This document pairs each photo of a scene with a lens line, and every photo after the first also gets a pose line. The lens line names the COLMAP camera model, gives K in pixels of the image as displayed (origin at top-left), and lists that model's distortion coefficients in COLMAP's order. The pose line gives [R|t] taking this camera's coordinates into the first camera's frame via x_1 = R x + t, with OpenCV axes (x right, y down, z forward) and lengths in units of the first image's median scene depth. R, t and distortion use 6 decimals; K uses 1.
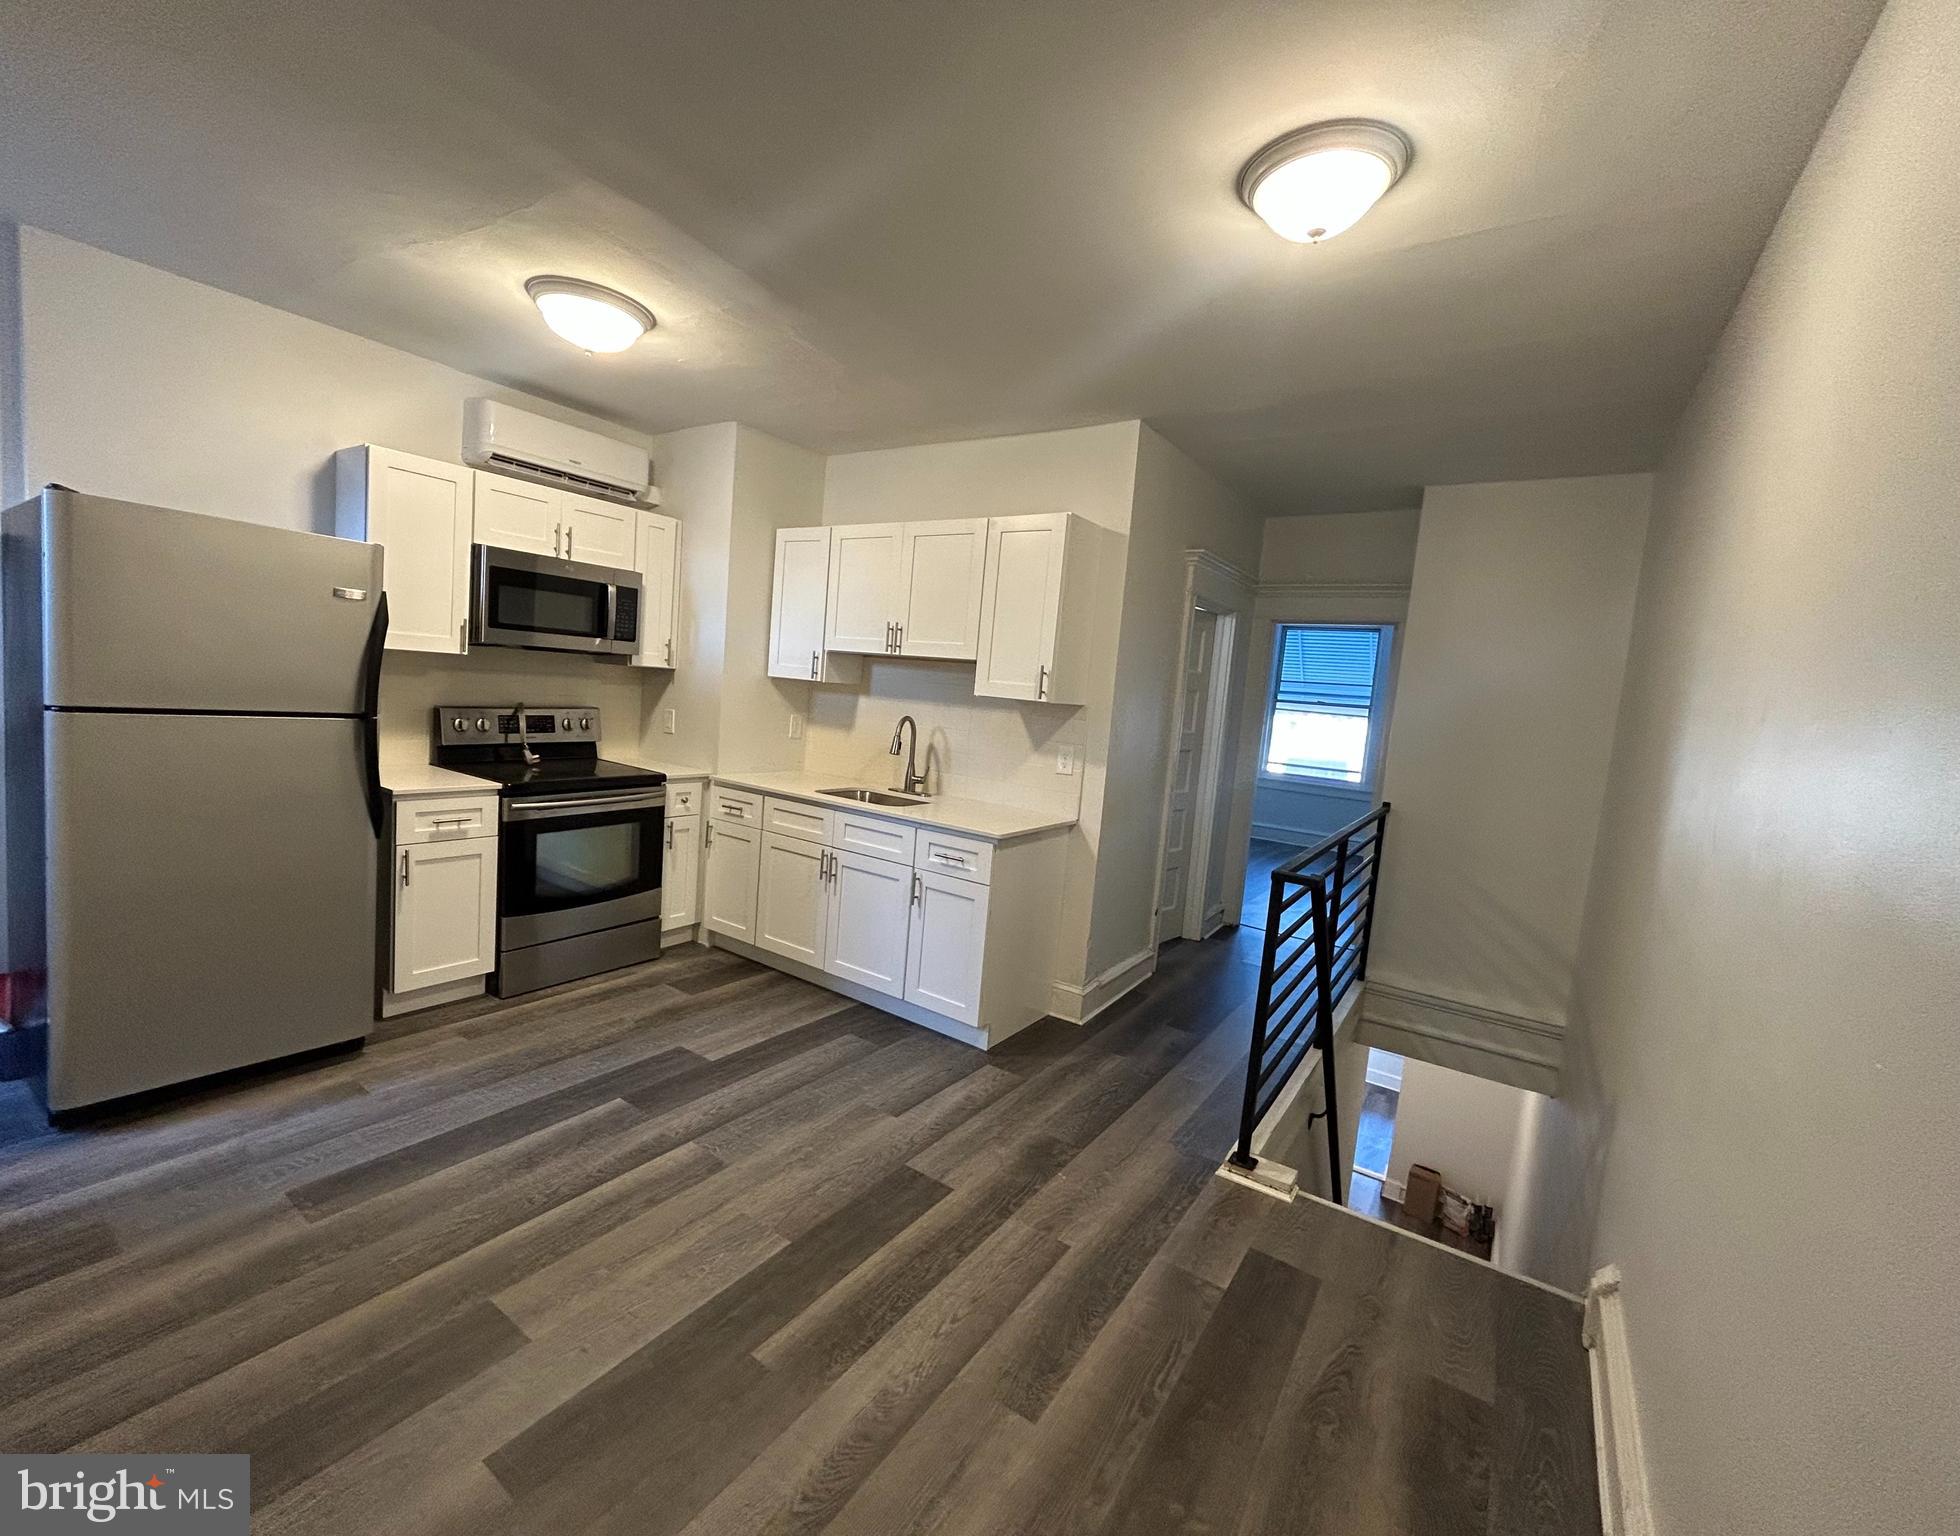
lens RADIAL K [[821.6, 0, 923.7], [0, 821.6, 761.3], [0, 0, 1]] dist [0.000022, 0.000008]
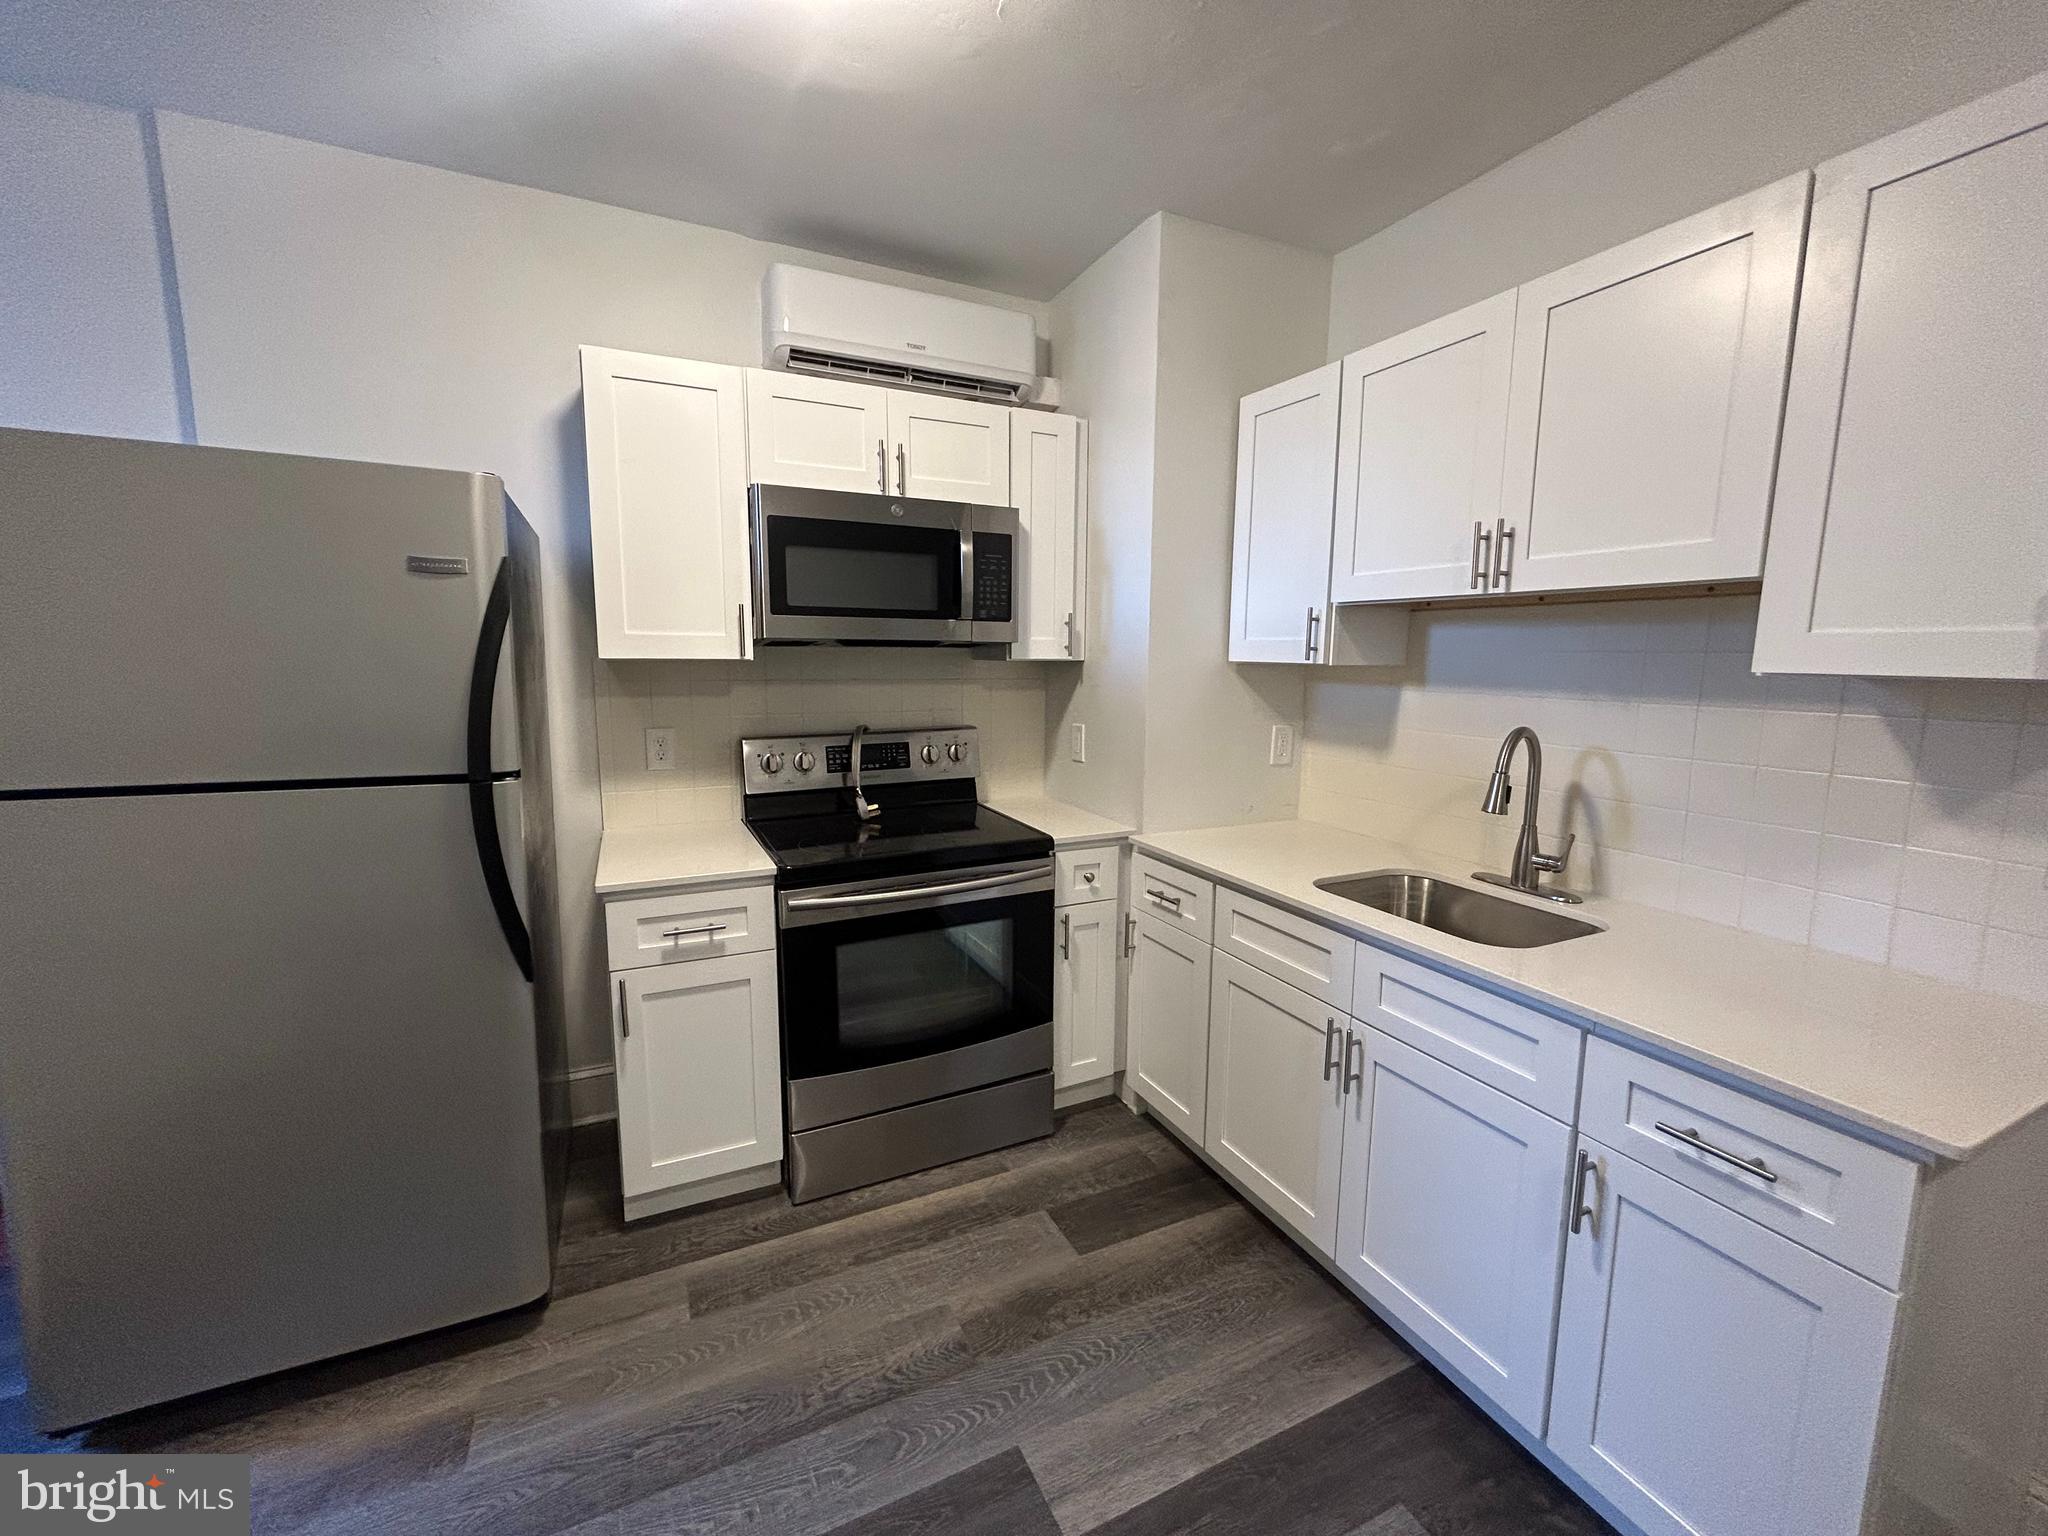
lens RADIAL K [[825.3, 0, 1037.0], [0, 825.3, 771.8], [0, 0, 1]] dist [0.000966, 0.000555]
pose [[0.889591, -0.007484, -0.456697, -0.050454], [0.018127, 0.999657, 0.018927, -0.043739], [0.456399, -0.025116, 0.889421, 0.464221]]
